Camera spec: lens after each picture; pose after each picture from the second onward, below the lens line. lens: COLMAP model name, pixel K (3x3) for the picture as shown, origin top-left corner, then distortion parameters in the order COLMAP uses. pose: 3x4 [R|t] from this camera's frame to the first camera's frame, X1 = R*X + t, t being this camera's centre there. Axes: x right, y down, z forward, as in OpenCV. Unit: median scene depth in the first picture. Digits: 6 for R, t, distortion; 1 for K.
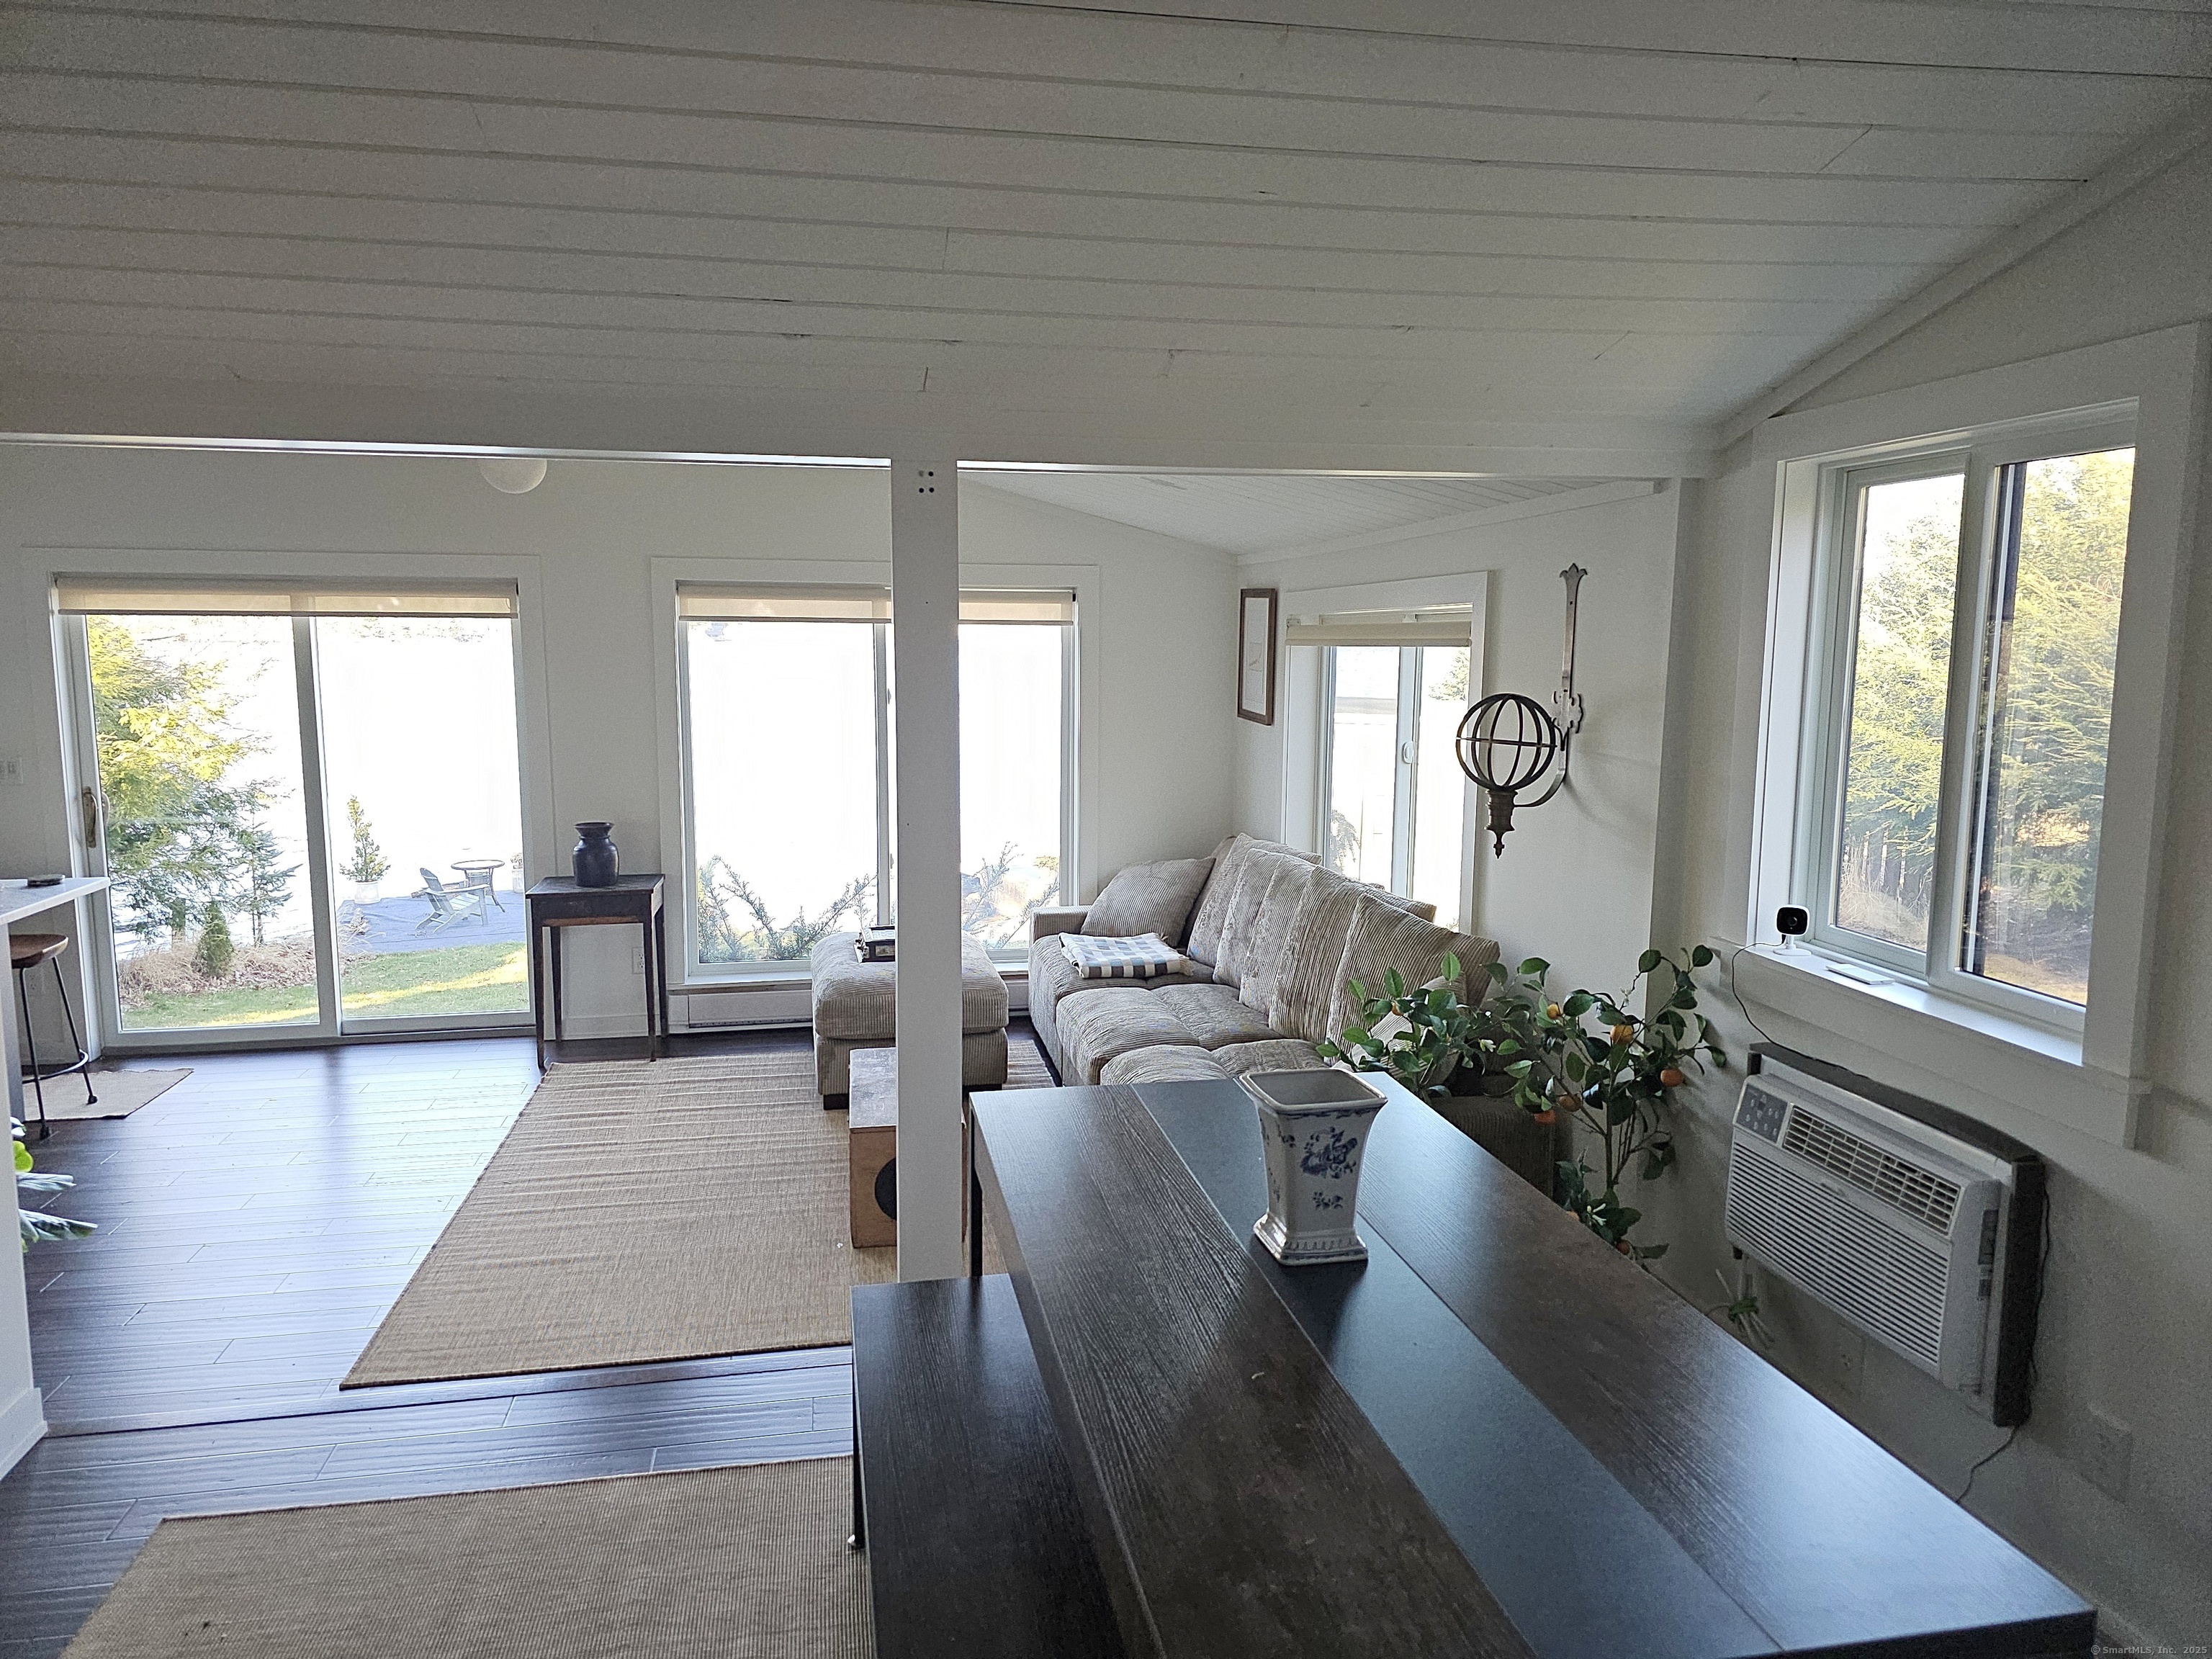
lens RADIAL K [[1481.2, 0, 1081.9], [0, 1481.2, 834.4], [0, 0, 1]] dist [0.041531, -0.008079]
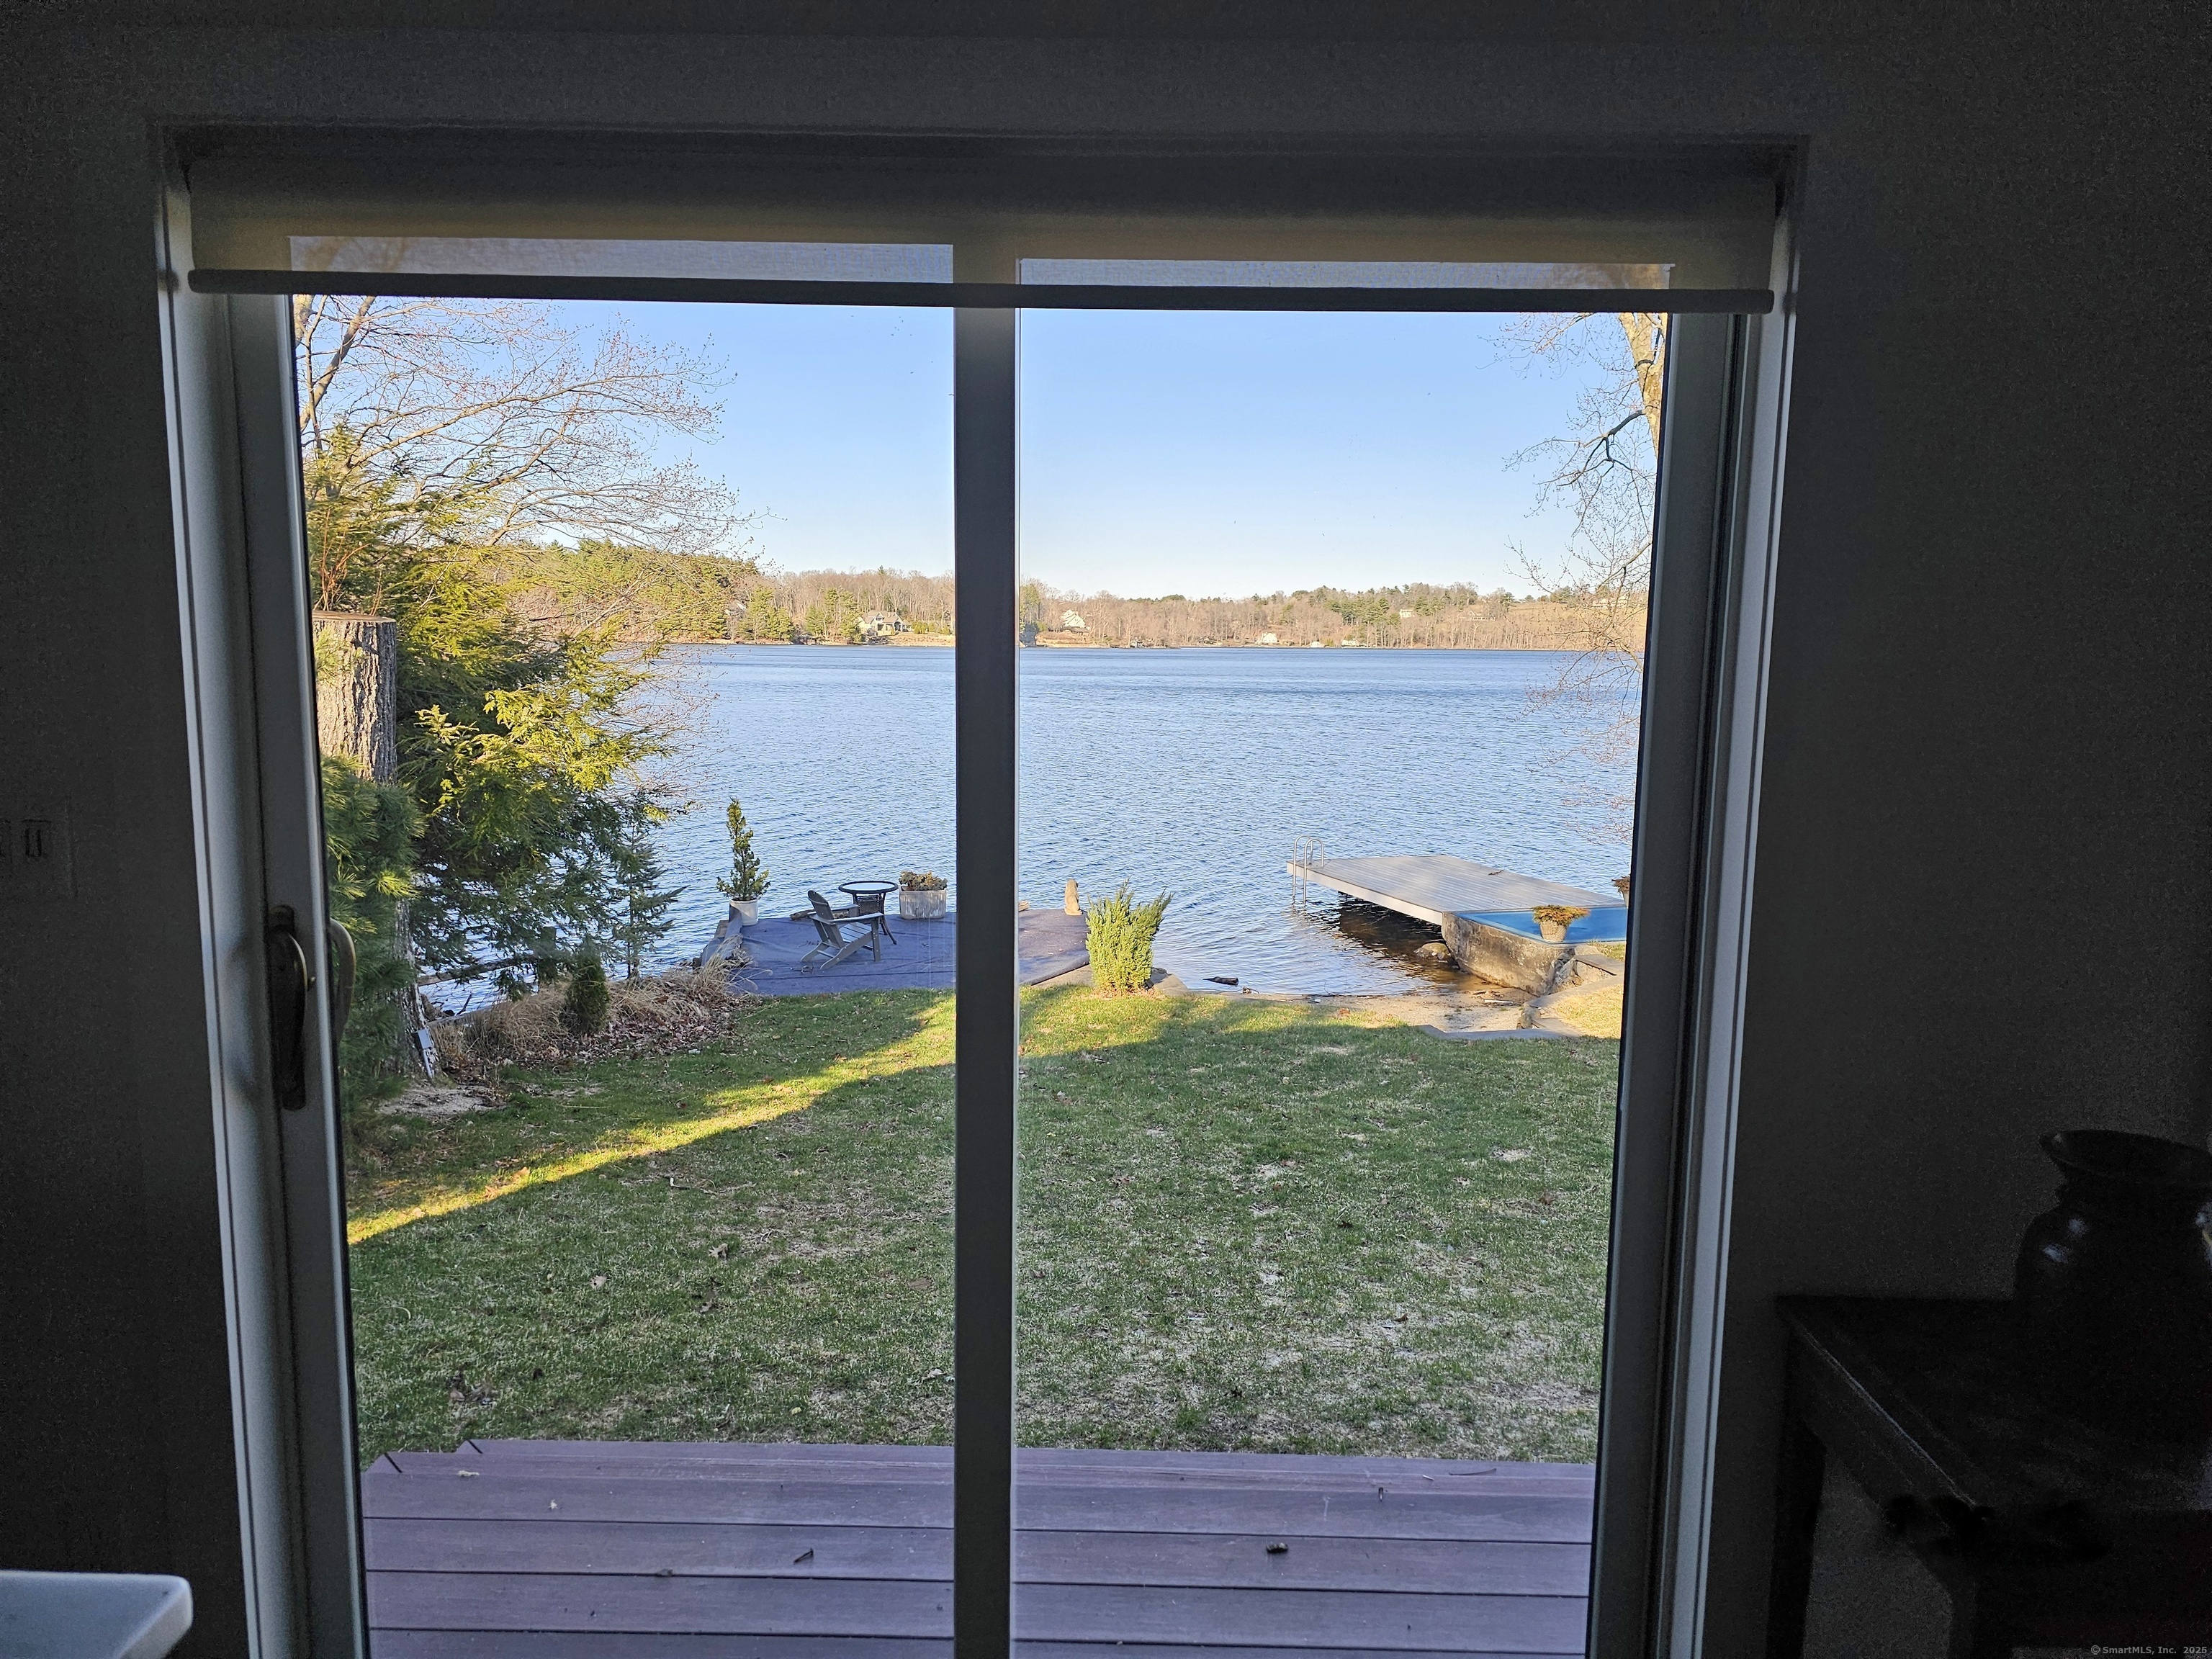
lens RADIAL K [[1481.2, 0, 1109.5], [0, 1481.2, 832.4], [0, 0, 1]] dist [0.041531, -0.008079]
pose [[0.982887, 0.032632, -0.181293, -0.181163], [-0.033620, 0.999432, -0.002379, -0.020206], [0.181113, 0.008433, 0.983426, 0.299112]]
